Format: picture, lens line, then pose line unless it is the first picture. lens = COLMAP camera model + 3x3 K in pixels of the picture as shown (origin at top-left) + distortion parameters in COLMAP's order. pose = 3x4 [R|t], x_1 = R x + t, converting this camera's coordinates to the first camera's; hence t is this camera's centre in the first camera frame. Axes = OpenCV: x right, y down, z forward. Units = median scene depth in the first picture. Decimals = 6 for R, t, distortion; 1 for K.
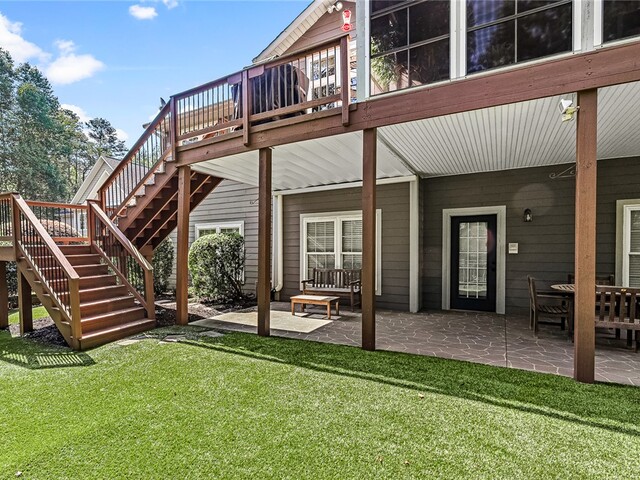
lens RADIAL K [[325.3, 0, 320.6], [0, 325.3, 253.9], [0, 0, 1]] dist [0.000101, 0.000006]
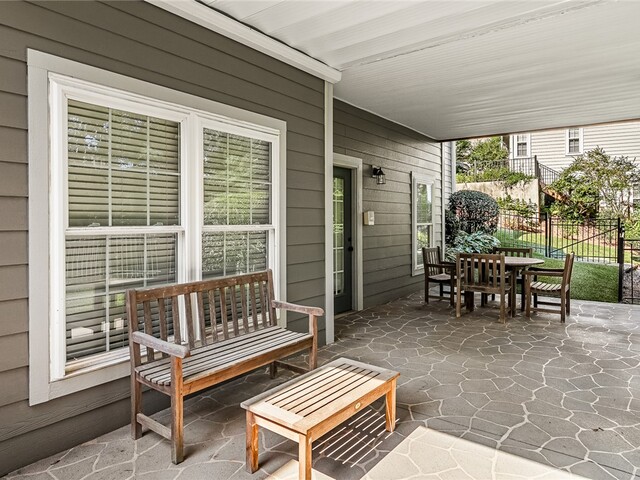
lens RADIAL K [[418.4, 0, 320.3], [0, 418.4, 224.3], [0, 0, 1]] dist [-0.001282, -0.000330]
pose [[0.151672, -0.000626, 0.988431, -0.313551], [0.020728, 0.999782, -0.002548, -0.003227], [-0.988213, 0.020875, 0.151652, 0.817799]]
